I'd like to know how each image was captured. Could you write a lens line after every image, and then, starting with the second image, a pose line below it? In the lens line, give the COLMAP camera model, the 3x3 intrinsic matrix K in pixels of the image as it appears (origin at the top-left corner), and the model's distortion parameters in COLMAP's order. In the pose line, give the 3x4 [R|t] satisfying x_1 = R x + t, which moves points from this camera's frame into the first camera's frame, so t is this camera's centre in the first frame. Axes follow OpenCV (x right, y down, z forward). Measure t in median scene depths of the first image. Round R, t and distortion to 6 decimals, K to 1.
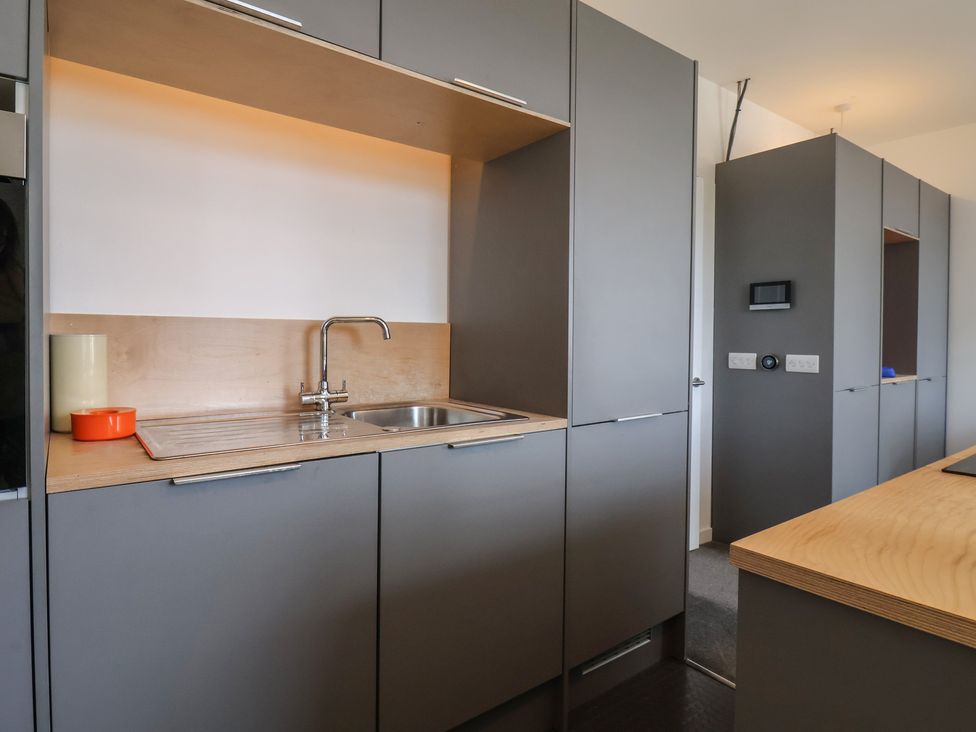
lens RADIAL K [[538.9, 0, 471.6], [0, 538.9, 343.6], [0, 0, 1]] dist [-0.005856, -0.001337]
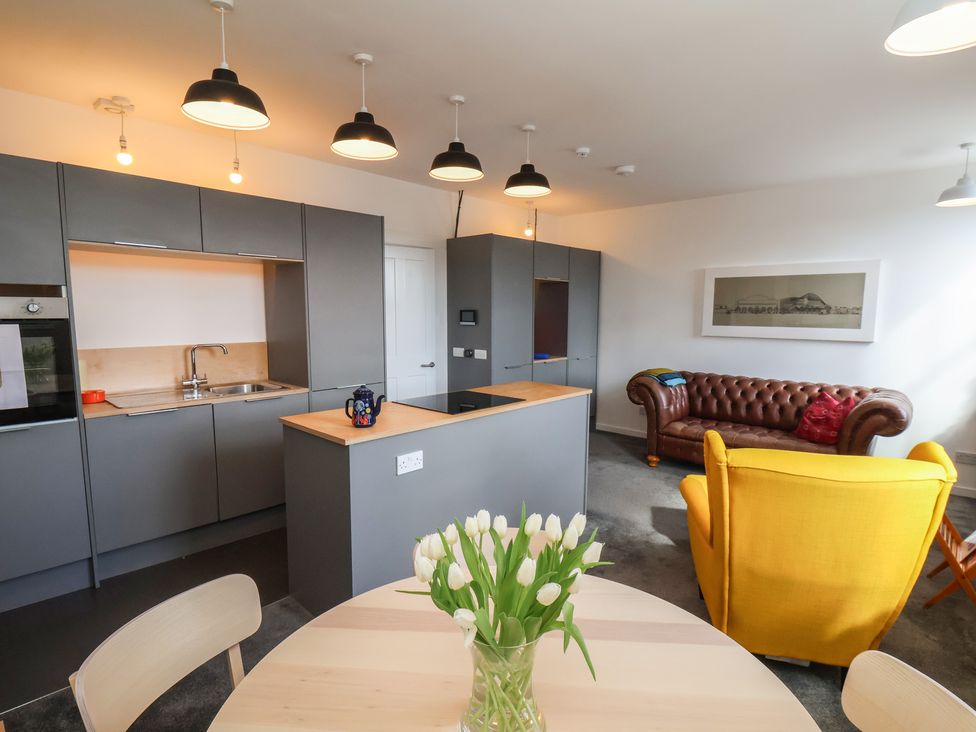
lens RADIAL K [[498.1, 0, 504.3], [0, 498.1, 367.0], [0, 0, 1]] dist [-0.015545, 0.000413]
pose [[0.978445, -0.022291, 0.205302, 0.484994], [0.000272, 0.994296, 0.106657, -0.155288], [-0.206509, -0.104302, 0.972870, -1.077602]]
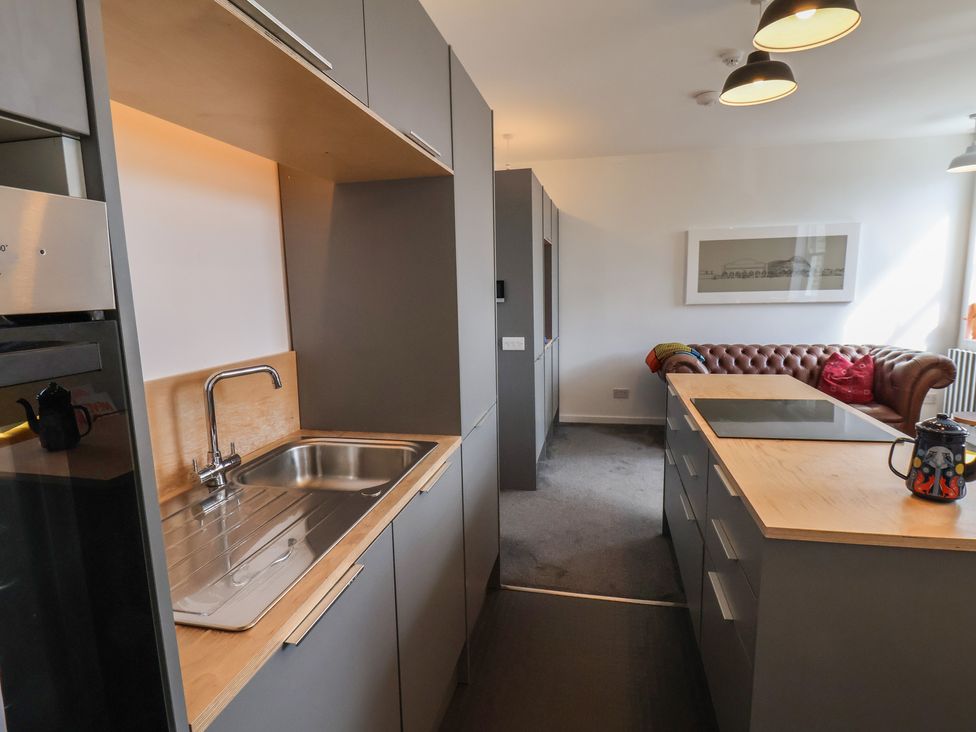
lens RADIAL K [[518.6, 0, 488.0], [0, 518.6, 366.0], [0, 0, 1]] dist [0.000154, -0.002240]
pose [[0.739093, -0.123526, 0.662180, -0.430440], [0.031300, 0.988278, 0.149423, -0.149607], [-0.672875, -0.089711, 0.734296, 0.127916]]
